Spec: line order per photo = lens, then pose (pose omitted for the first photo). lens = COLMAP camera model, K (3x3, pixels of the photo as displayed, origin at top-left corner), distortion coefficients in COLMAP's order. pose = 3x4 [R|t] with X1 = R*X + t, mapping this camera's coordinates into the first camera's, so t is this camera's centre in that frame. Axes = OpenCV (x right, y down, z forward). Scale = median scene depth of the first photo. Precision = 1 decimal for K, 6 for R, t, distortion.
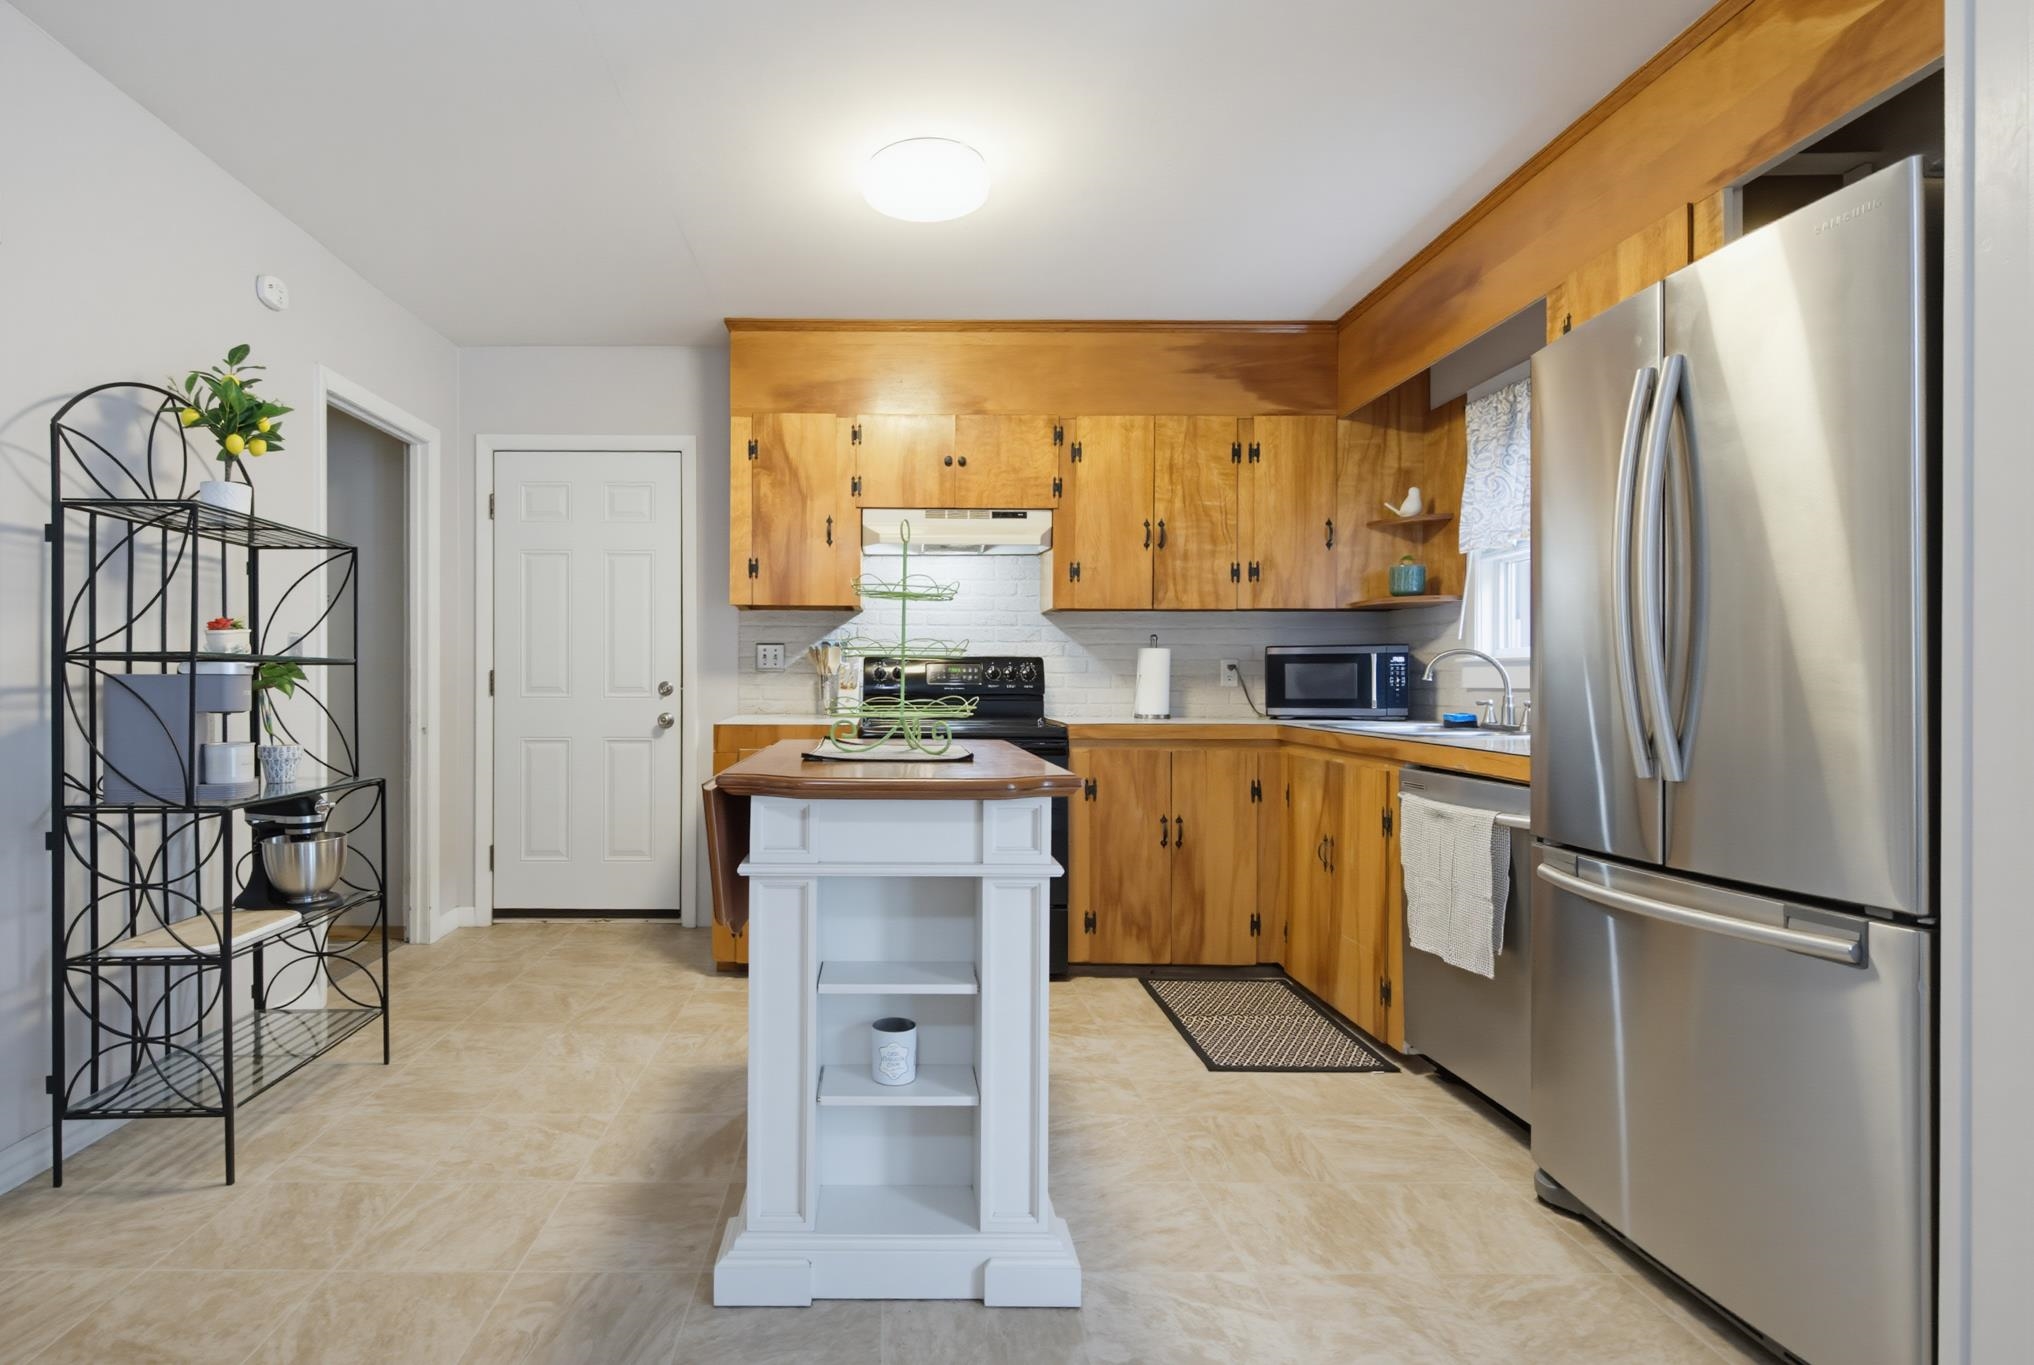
lens RADIAL K [[1037.0, 0, 903.3], [0, 1037.0, 688.3], [0, 0, 1]] dist [0.010501, -0.002503]
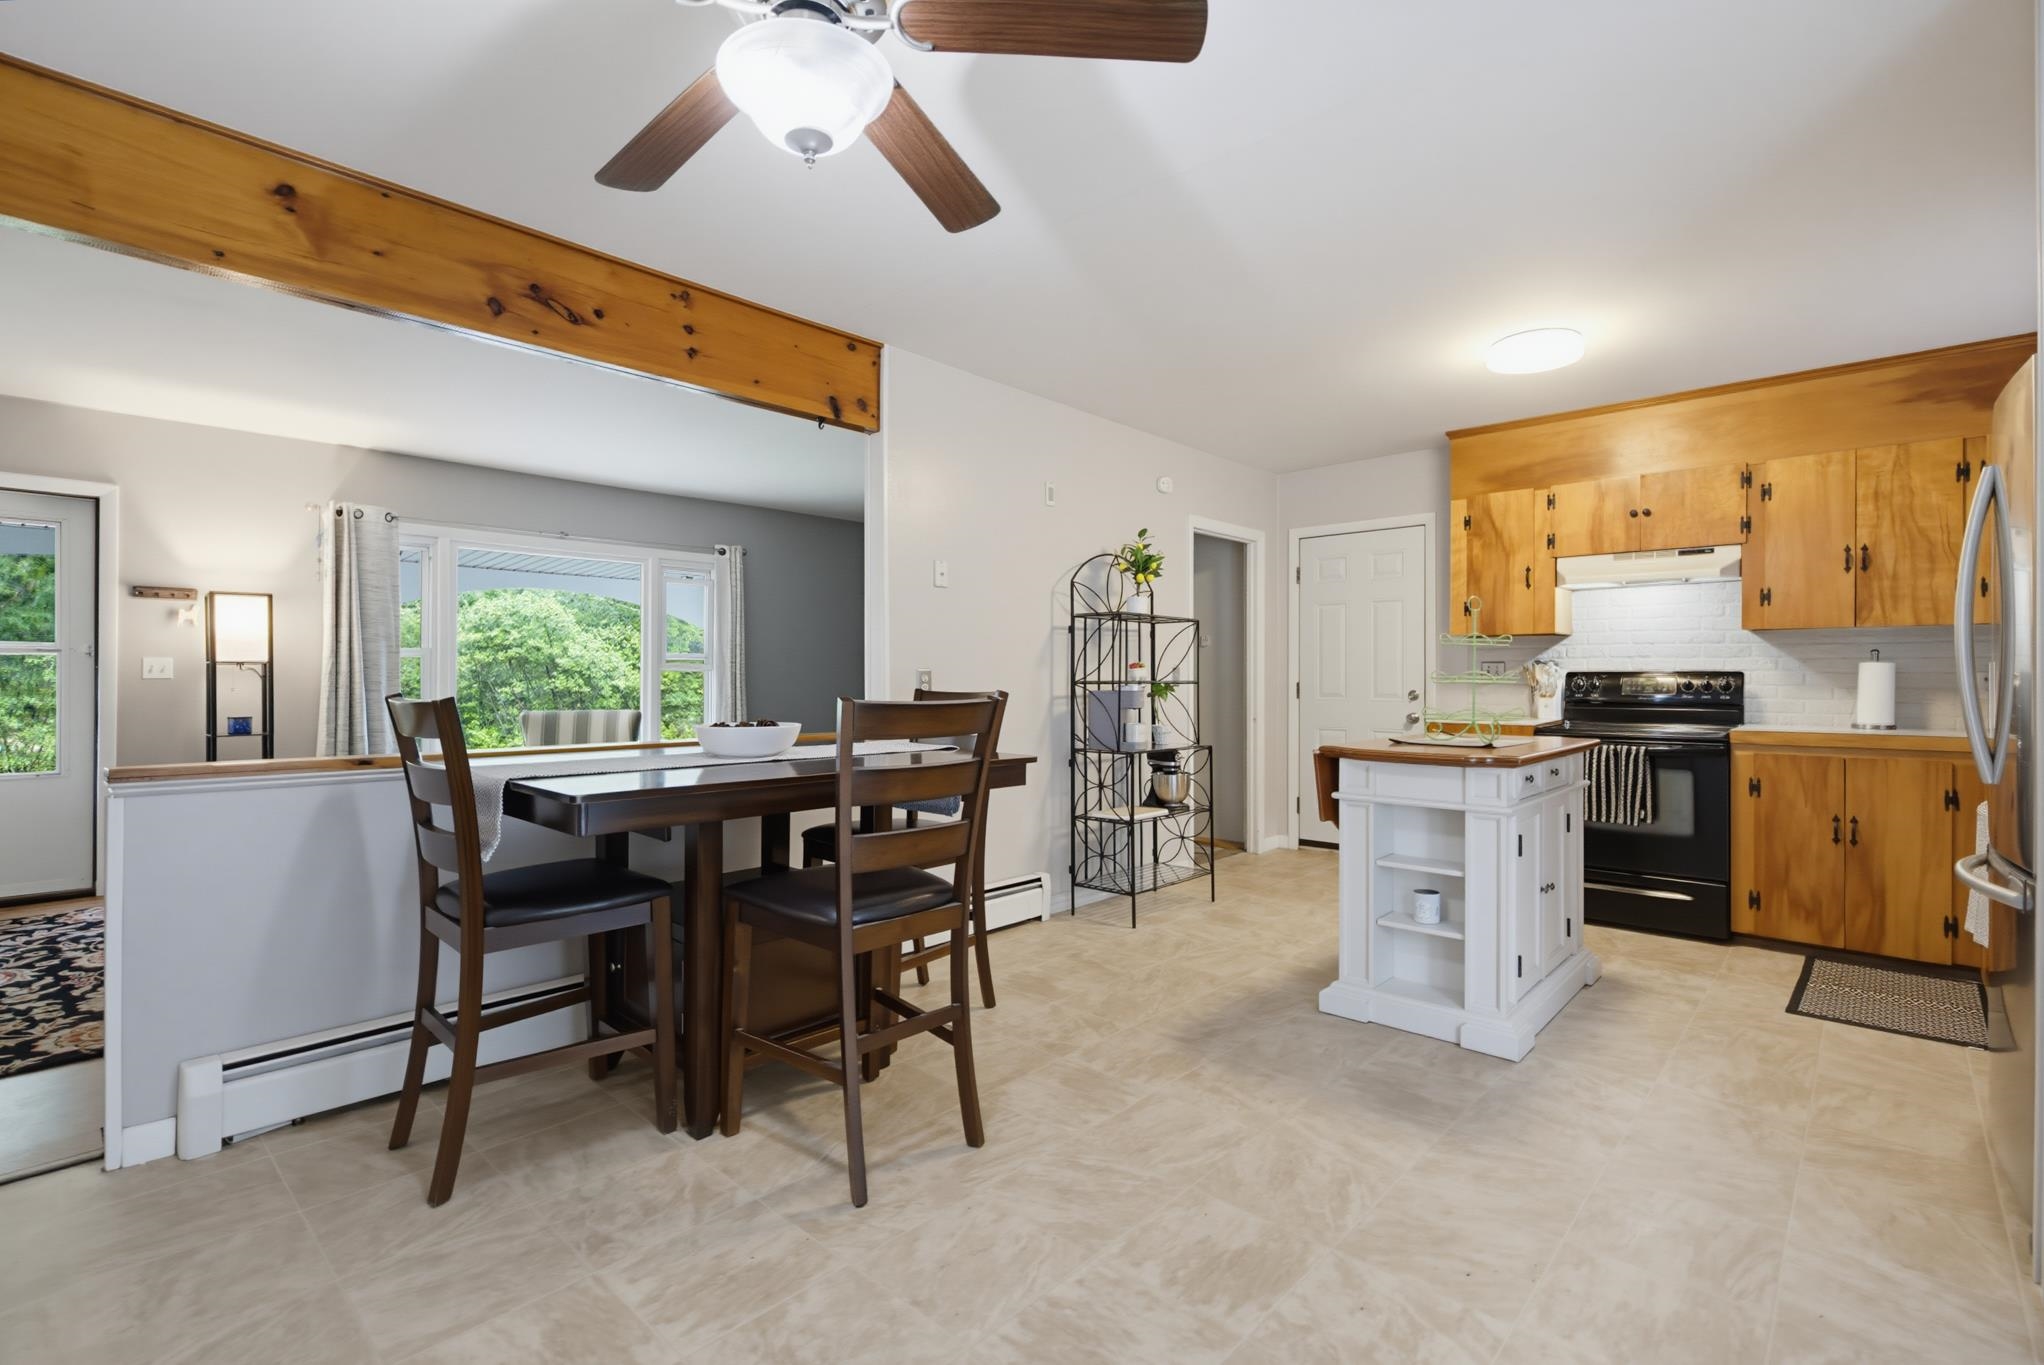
lens RADIAL K [[949.9, 0, 1021.6], [0, 949.9, 679.2], [0, 0, 1]] dist [0.007817, -0.003318]
pose [[0.727490, -0.001661, -0.686116, 0.375282], [-0.001943, 0.999988, -0.004482, -0.020585], [0.686115, 0.004594, 0.727478, -0.414815]]
